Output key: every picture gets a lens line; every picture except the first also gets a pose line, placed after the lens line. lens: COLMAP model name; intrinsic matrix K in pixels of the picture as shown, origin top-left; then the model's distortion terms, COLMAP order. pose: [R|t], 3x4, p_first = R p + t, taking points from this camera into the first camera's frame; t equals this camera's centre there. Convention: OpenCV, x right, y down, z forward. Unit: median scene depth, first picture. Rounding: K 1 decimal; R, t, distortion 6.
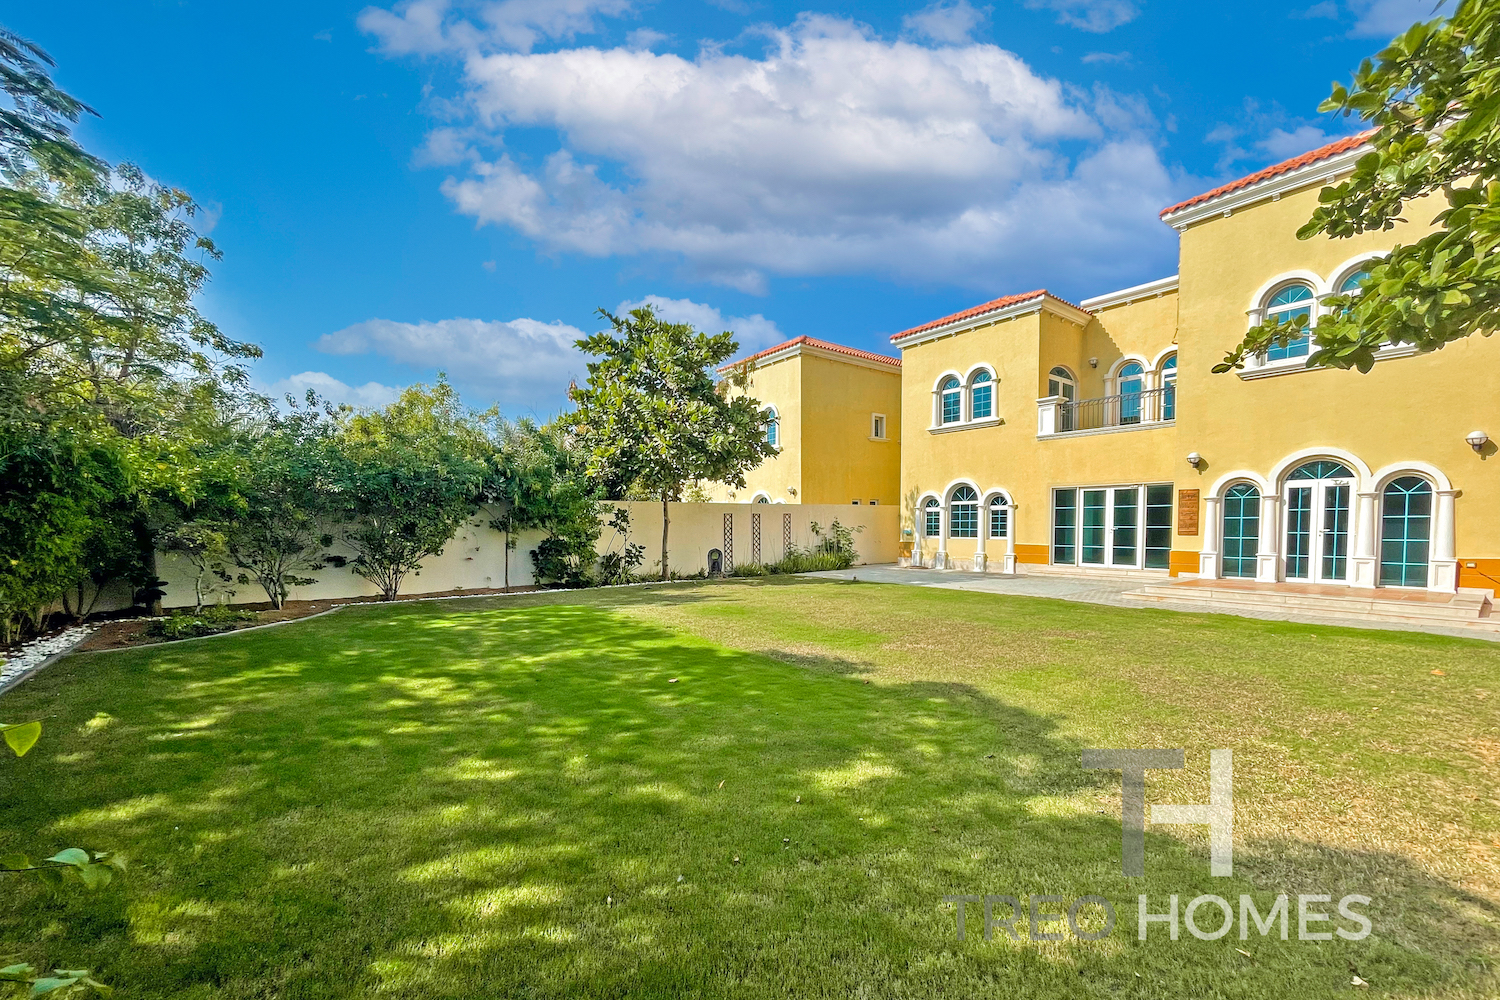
lens RADIAL K [[614.9, 0, 737.5], [0, 614.9, 552.4], [0, 0, 1]] dist [-0.014994, 0.009639]
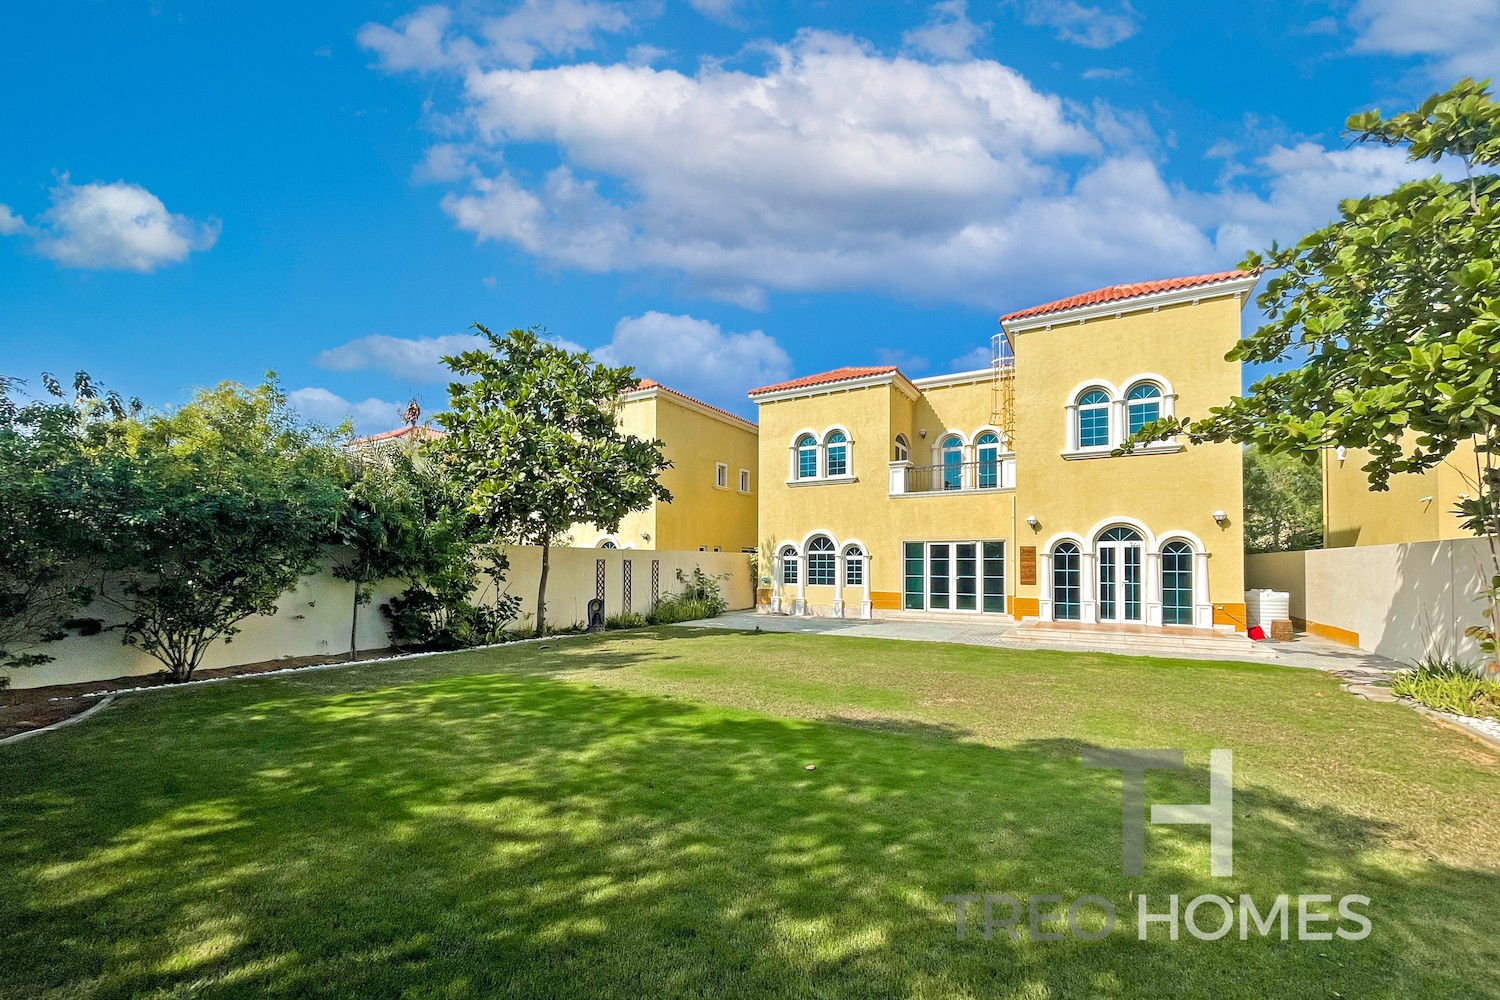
lens RADIAL K [[614.9, 0, 737.5], [0, 614.9, 552.4], [0, 0, 1]] dist [-0.014994, 0.009639]
pose [[0.927872, 0.017343, 0.372495, -0.208578], [0.008575, 0.997661, -0.067810, -0.013099], [-0.372800, 0.066113, 0.925554, 0.089520]]
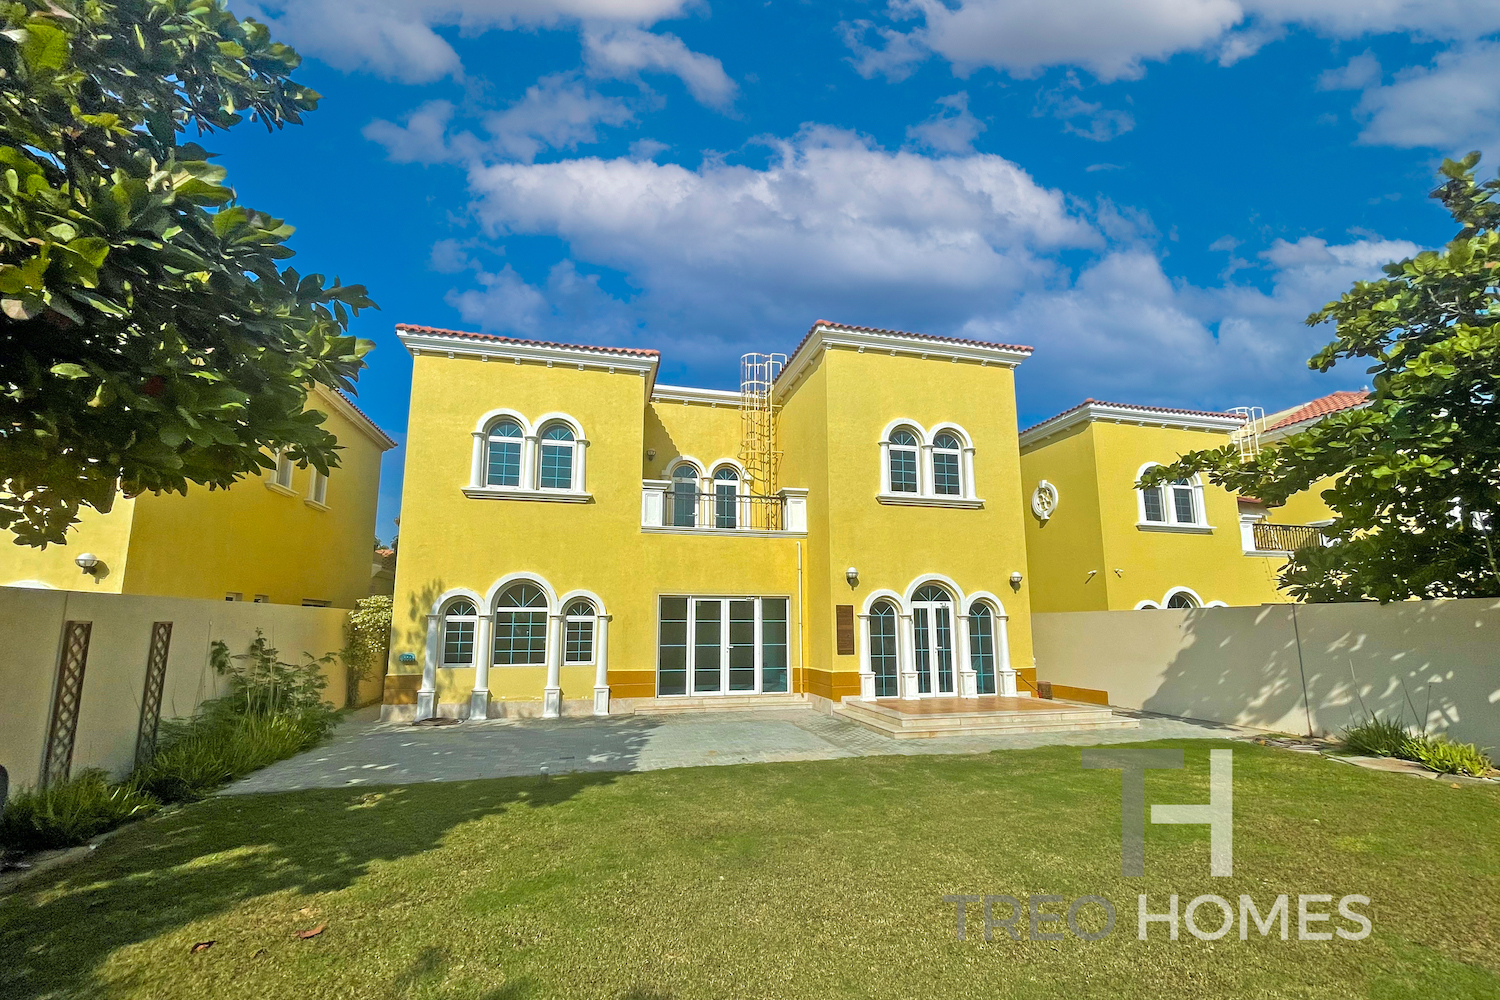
lens RADIAL K [[604.0, 0, 738.9], [0, 604.0, 535.1], [0, 0, 1]] dist [0.000922, 0.000045]
pose [[0.394873, 0.144148, 0.907357, -0.168561], [0.043900, 0.983526, -0.175354, -0.047008], [-0.917686, 0.109075, 0.382040, 0.692431]]
